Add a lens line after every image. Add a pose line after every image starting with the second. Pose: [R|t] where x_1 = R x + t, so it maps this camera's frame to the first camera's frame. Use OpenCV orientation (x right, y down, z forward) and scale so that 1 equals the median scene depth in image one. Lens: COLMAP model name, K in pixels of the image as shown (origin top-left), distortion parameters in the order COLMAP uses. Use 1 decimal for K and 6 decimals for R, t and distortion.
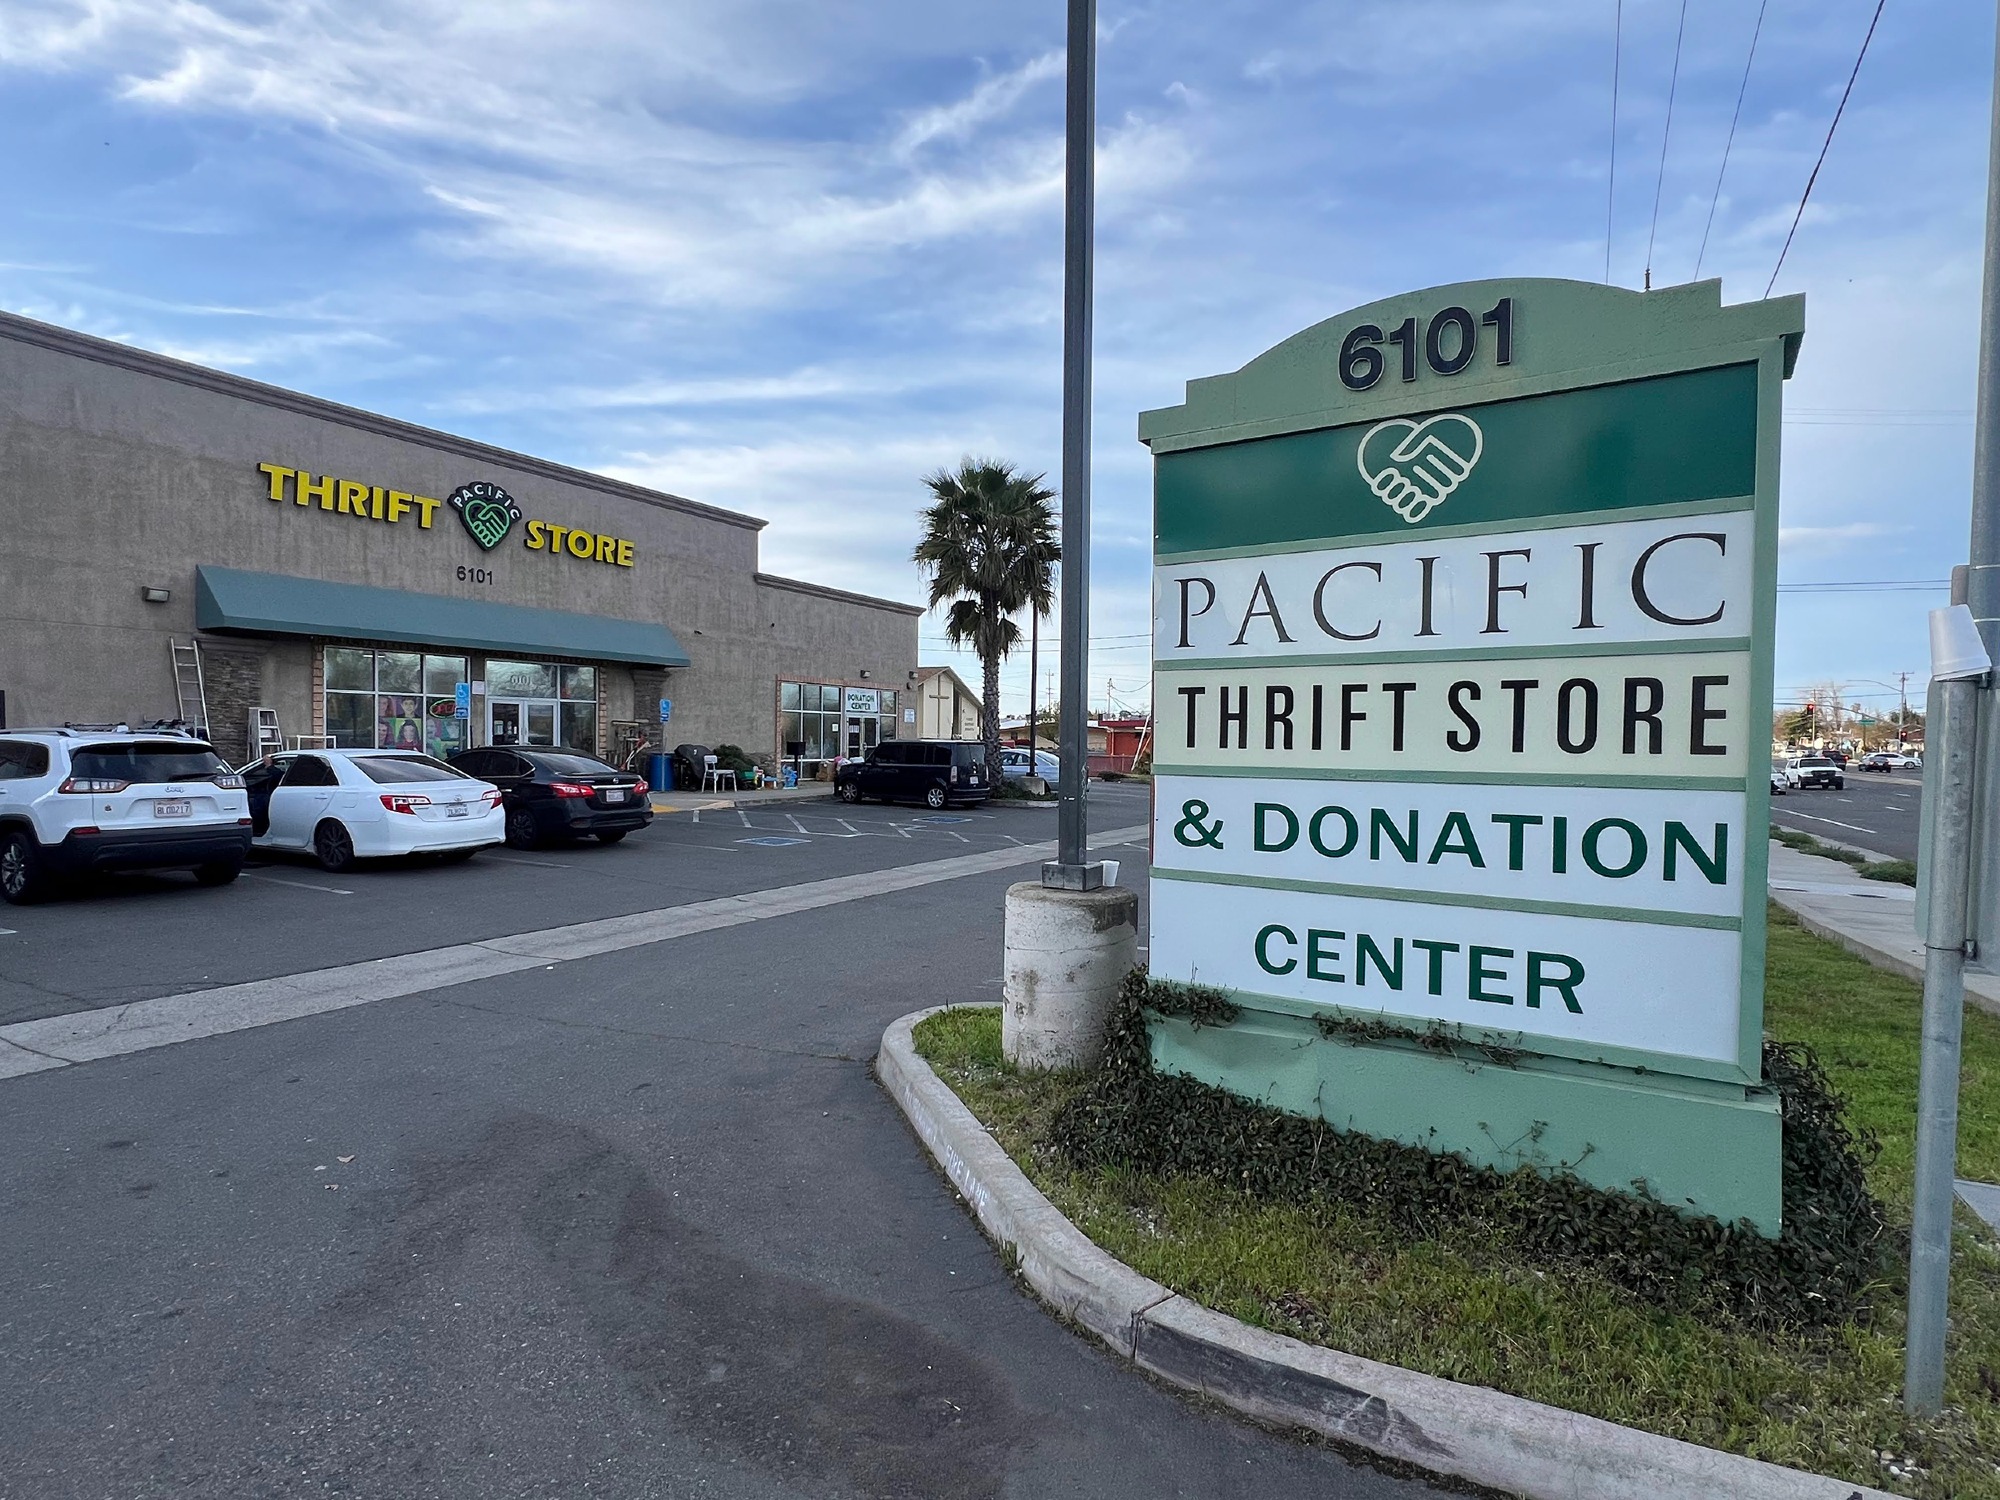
lens RADIAL K [[1045.2, 0, 997.3], [0, 1045.2, 758.5], [0, 0, 1]] dist [-0.000808, -0.000119]
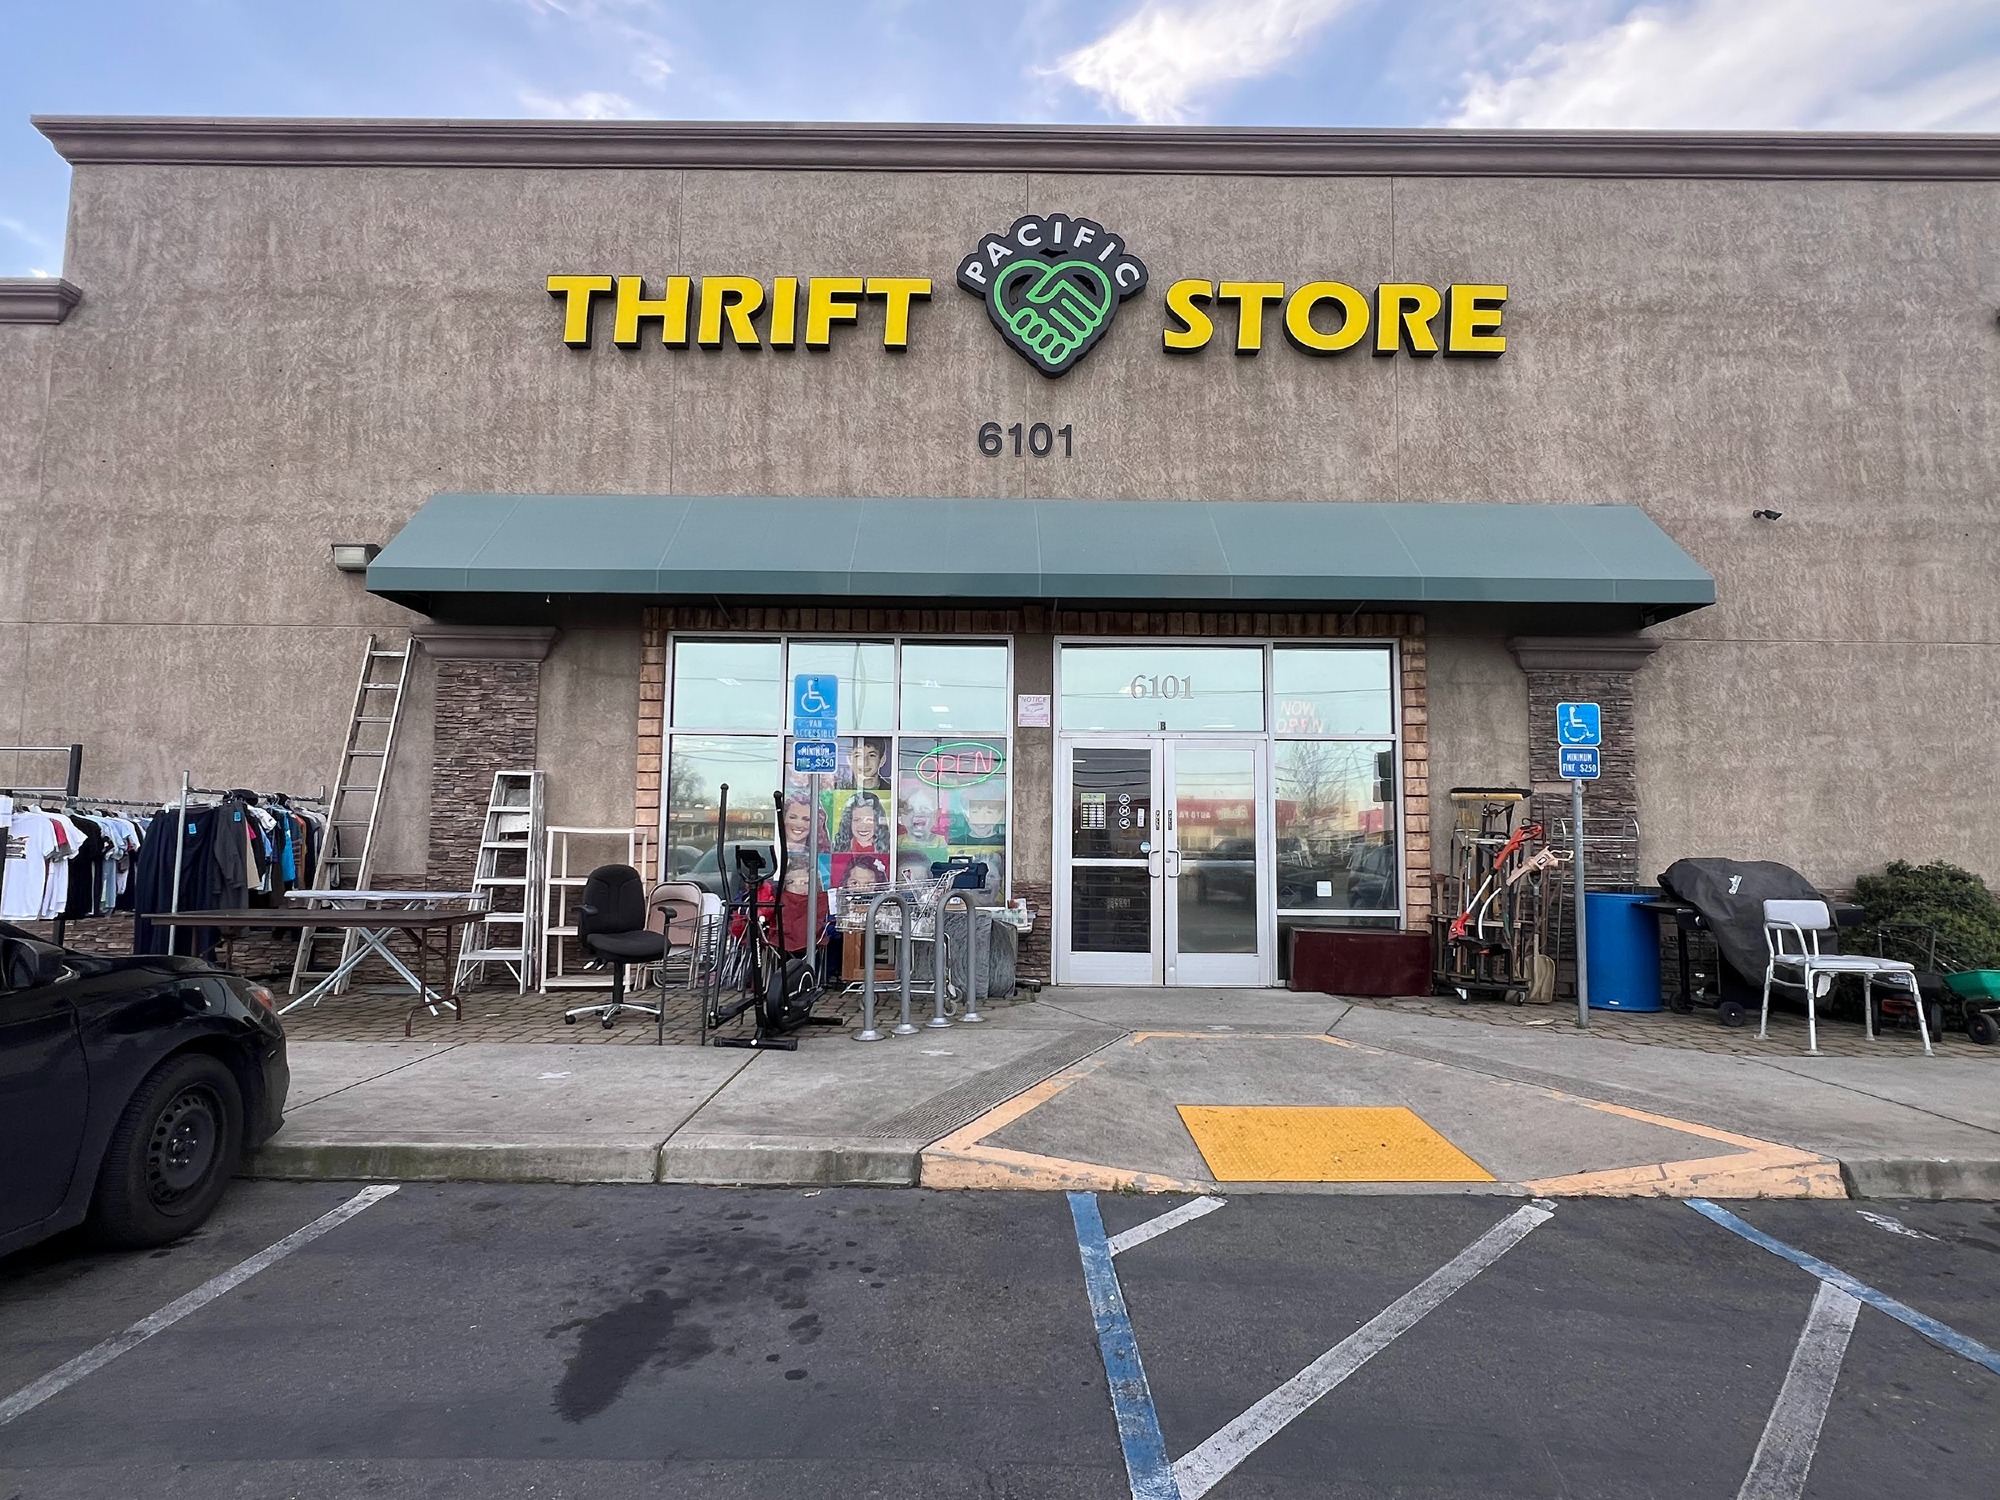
lens RADIAL K [[1053.5, 0, 996.8], [0, 1053.5, 750.7], [0, 0, 1]] dist [-0.001600, -0.000971]
pose [[0.484615, -0.081186, -0.870952, -0.162246], [-0.022298, 0.994214, -0.105082, -0.010362], [0.874443, 0.070345, 0.480000, 0.838780]]
